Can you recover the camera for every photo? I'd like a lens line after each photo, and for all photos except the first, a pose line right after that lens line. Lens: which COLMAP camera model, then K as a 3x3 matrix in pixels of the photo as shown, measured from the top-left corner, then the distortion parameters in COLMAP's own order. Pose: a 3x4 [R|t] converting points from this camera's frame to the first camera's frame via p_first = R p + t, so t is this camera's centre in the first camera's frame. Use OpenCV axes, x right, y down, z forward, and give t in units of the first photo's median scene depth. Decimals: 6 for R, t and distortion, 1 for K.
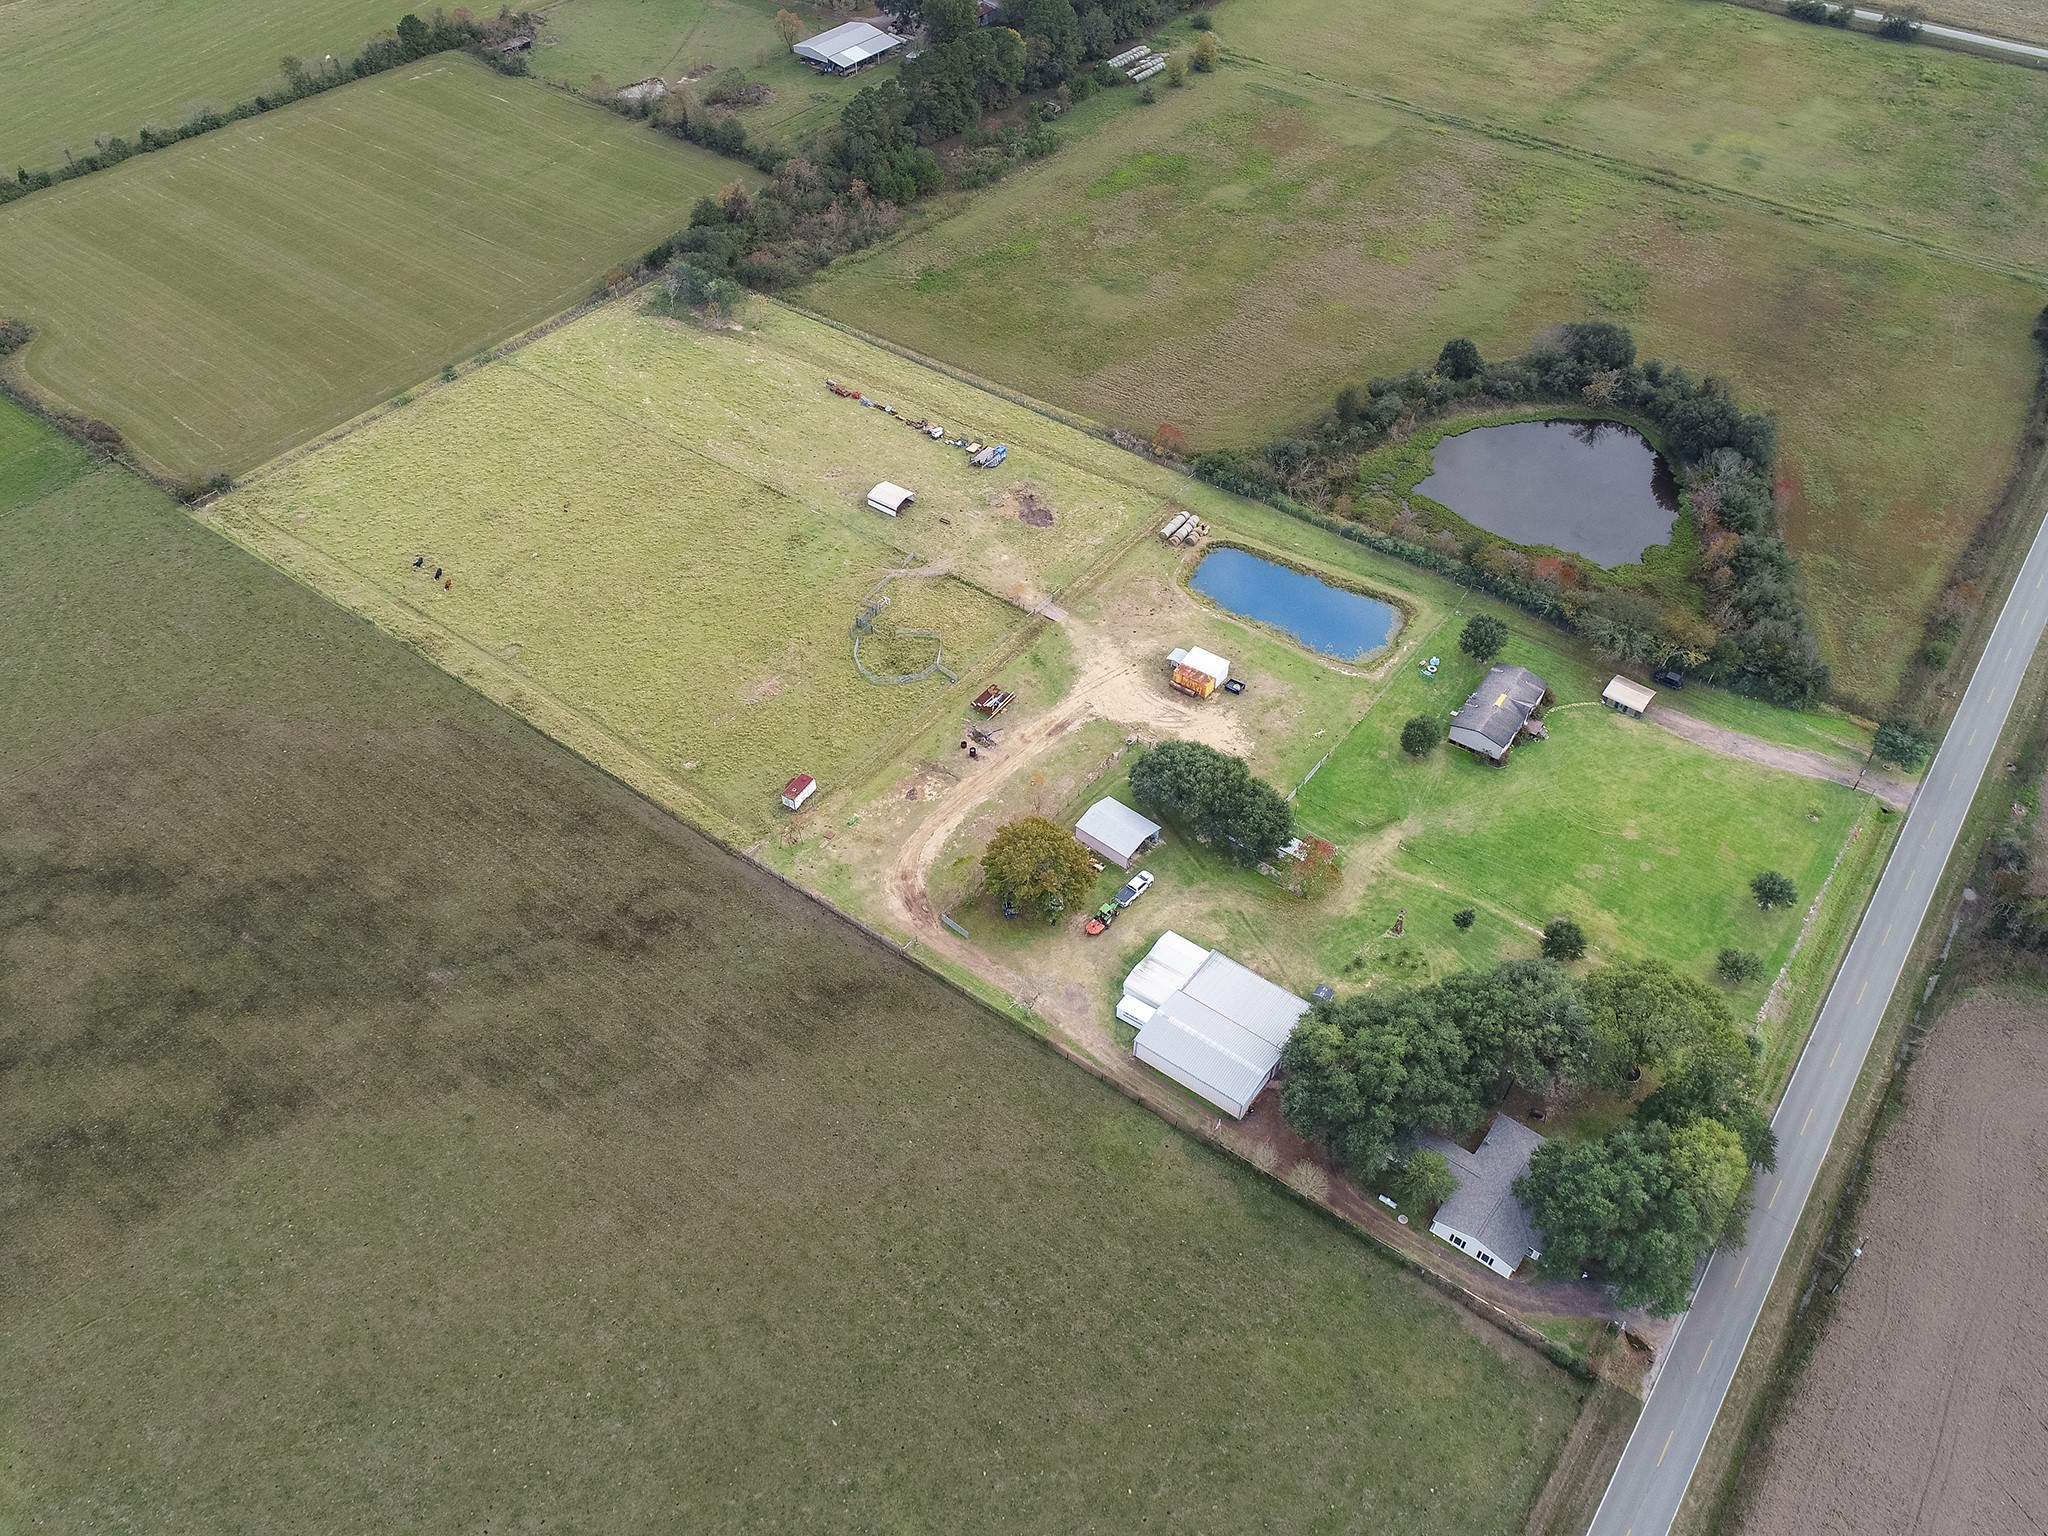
lens RADIAL K [[1534.0, 0, 1024.0], [0, 1534.0, 768.0], [0, 0, 1]] dist [0.004511, -0.001017]
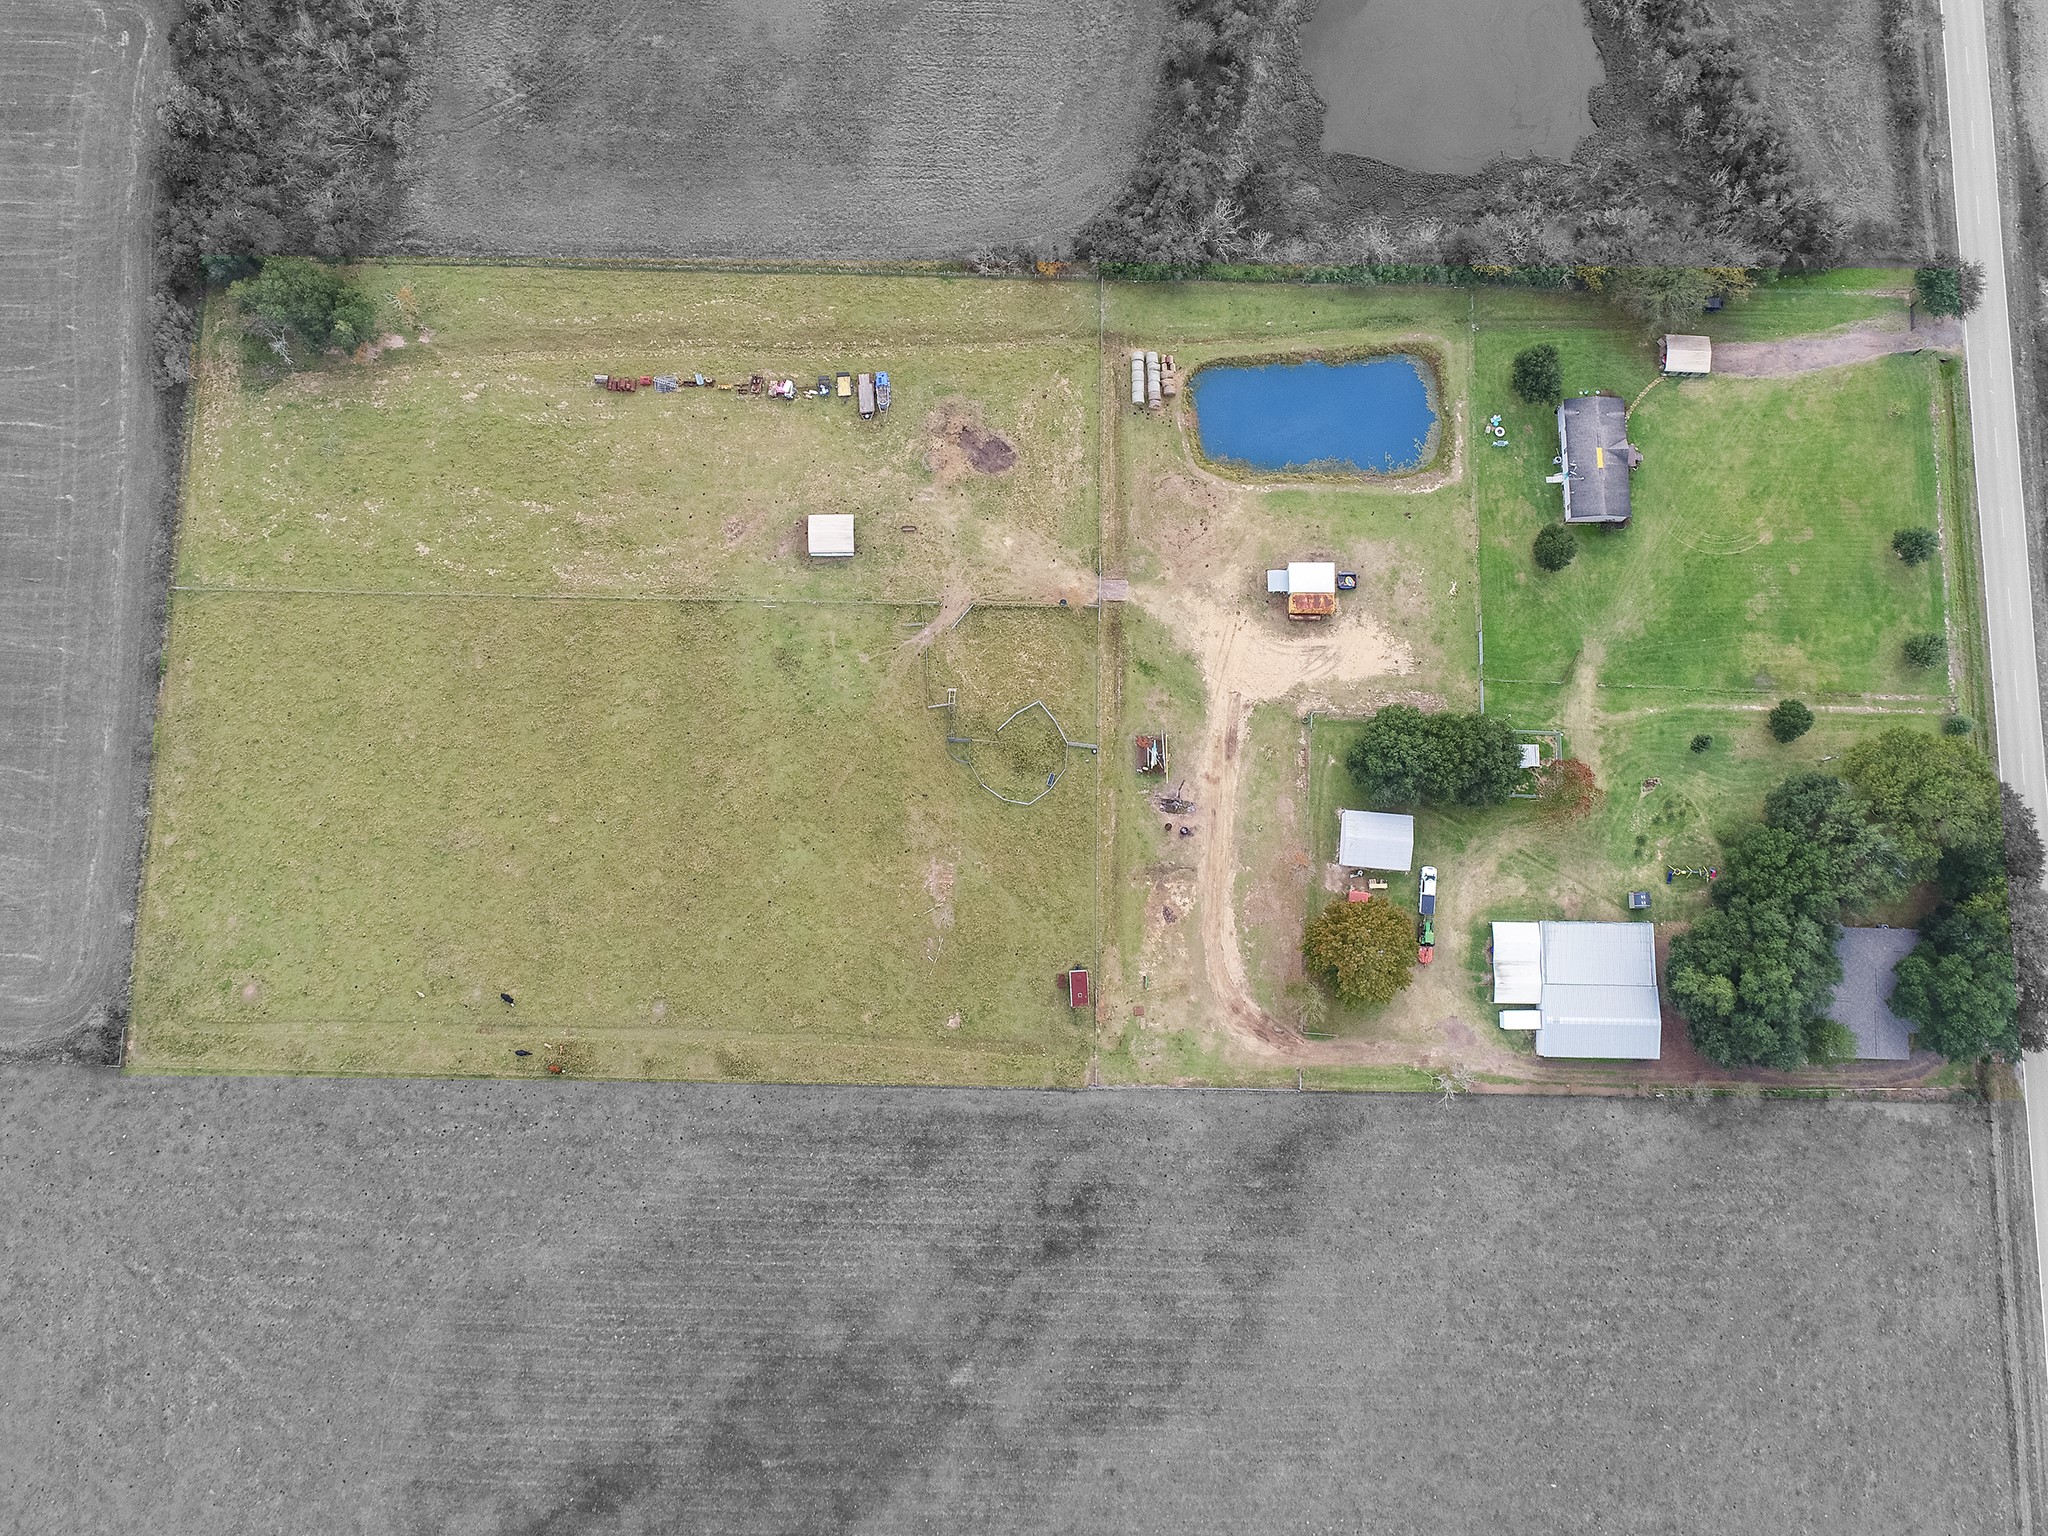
lens RADIAL K [[1534.0, 0, 1024.0], [0, 1534.0, 768.0], [0, 0, 1]] dist [0.004511, -0.001017]
pose [[0.813269, -0.577219, 0.073560, -0.154924], [0.415051, 0.664040, 0.621919, -0.640418], [-0.407830, -0.475257, 0.779619, 0.310527]]
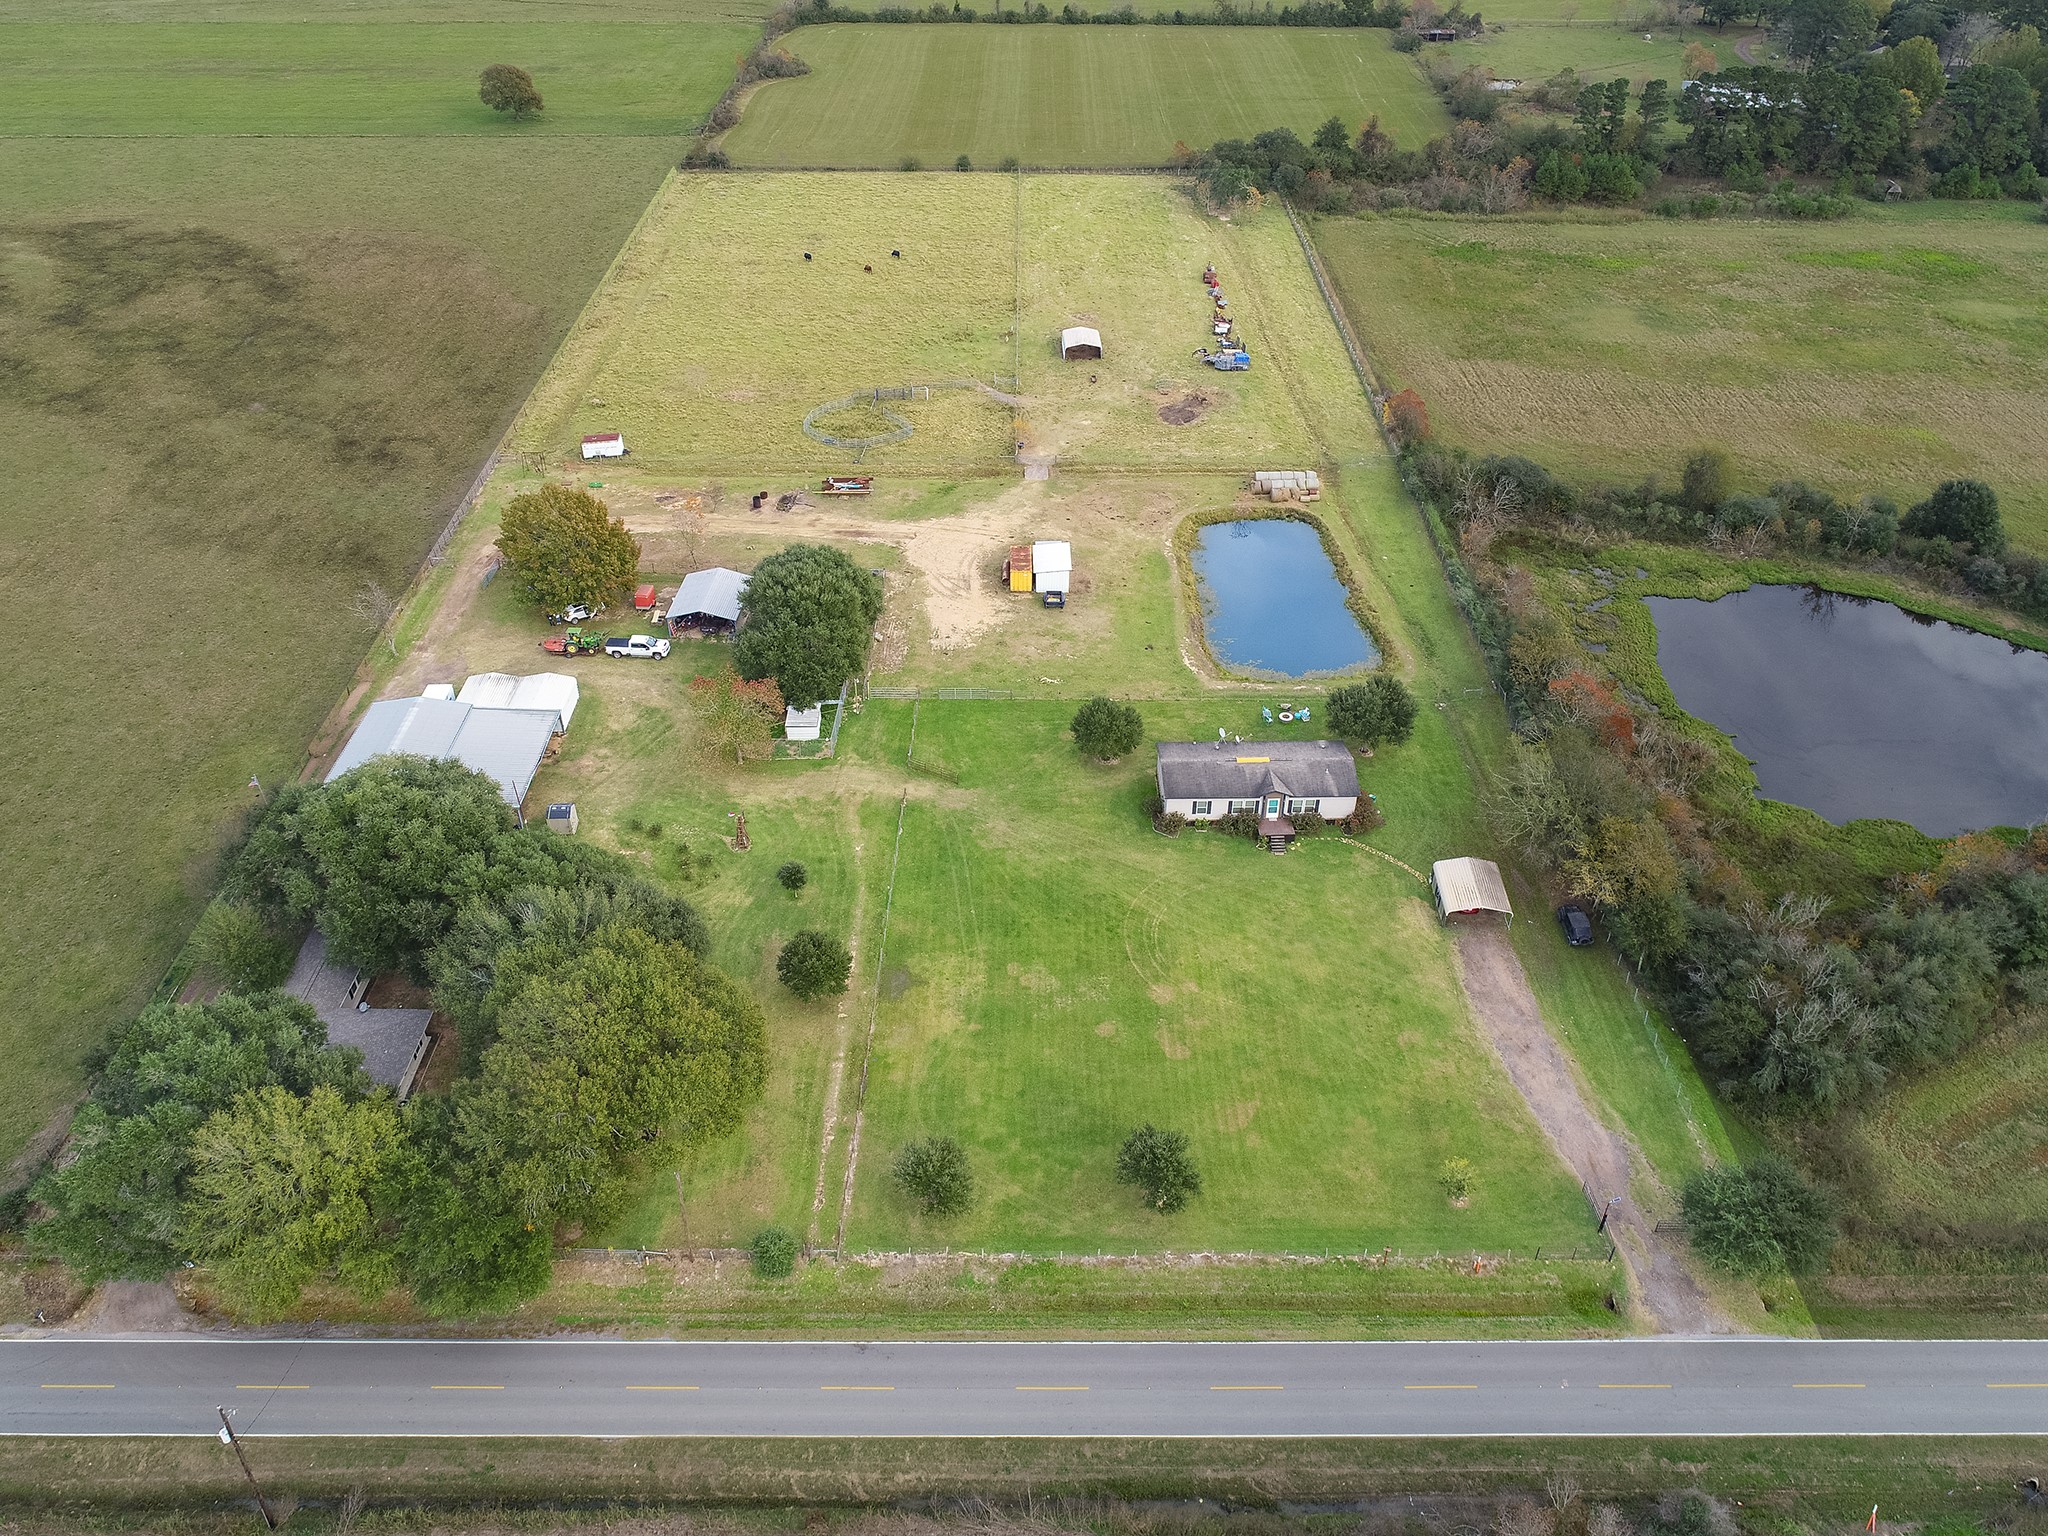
lens RADIAL K [[1534.0, 0, 1024.0], [0, 1534.0, 768.0], [0, 0, 1]] dist [0.004511, -0.001017]
pose [[0.594543, 0.469495, -0.652758, 0.641440], [-0.562701, 0.822847, 0.079313, -0.037974], [0.574357, 0.320153, 0.753403, 0.483180]]
